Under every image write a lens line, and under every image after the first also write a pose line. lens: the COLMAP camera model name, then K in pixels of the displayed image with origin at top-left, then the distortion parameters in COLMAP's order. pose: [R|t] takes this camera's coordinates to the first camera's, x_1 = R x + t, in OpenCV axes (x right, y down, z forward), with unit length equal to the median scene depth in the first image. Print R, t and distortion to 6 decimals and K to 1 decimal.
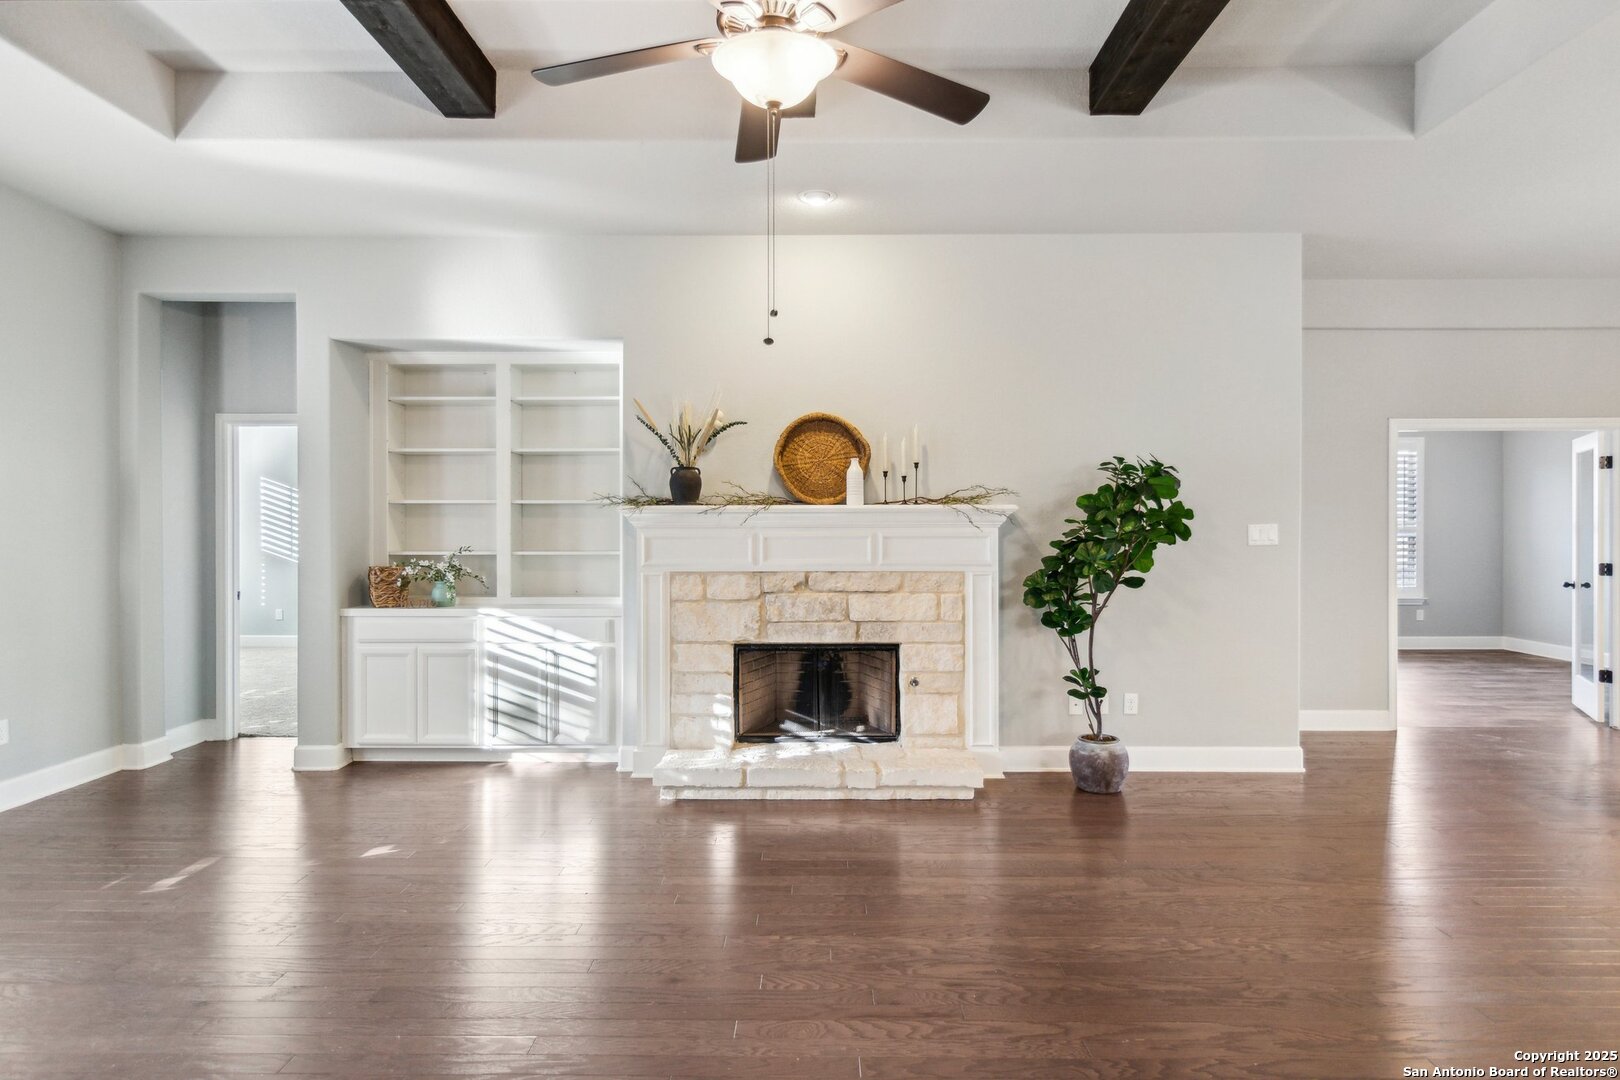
lens RADIAL K [[886.7, 0, 810.0], [0, 886.7, 540.0], [0, 0, 1]] dist [-0.000366, -0.000350]
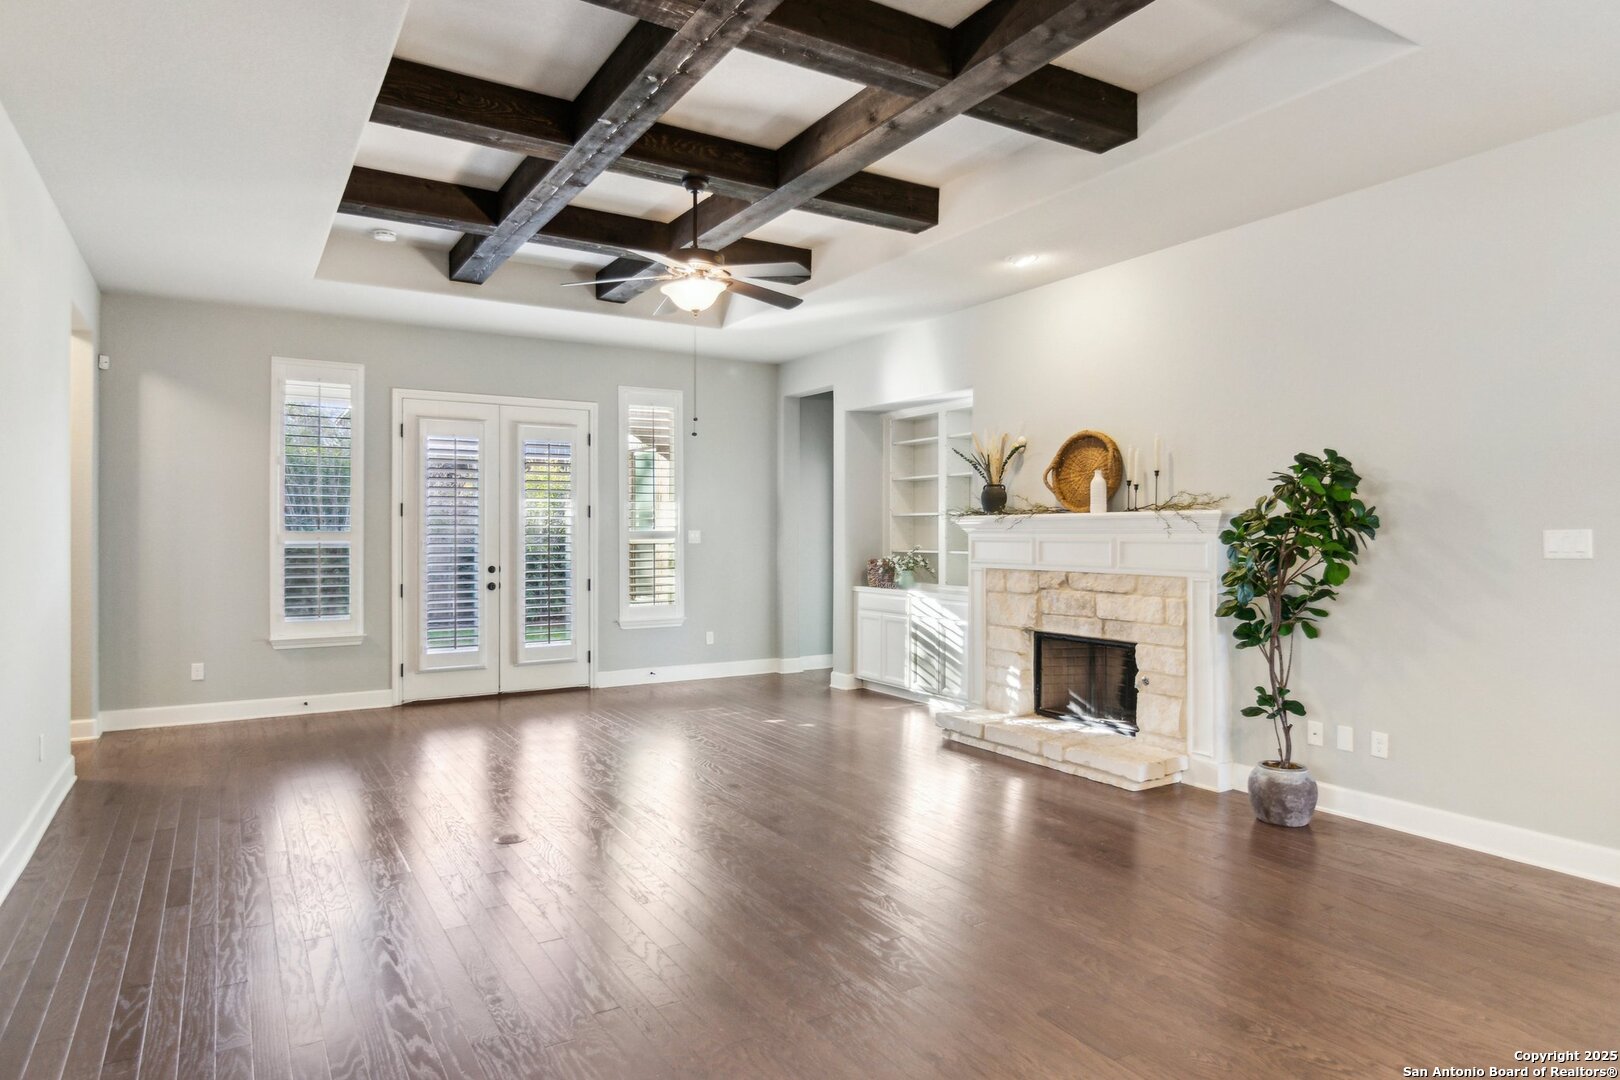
lens RADIAL K [[961.2, 0, 810.0], [0, 961.2, 540.0], [0, 0, 1]] dist [-0.000384, -0.000608]
pose [[0.523750, 0.007373, -0.851840, 0.874550], [-0.012951, 0.999916, 0.000692, -0.001731], [0.851774, 0.010669, 0.523801, 0.066597]]
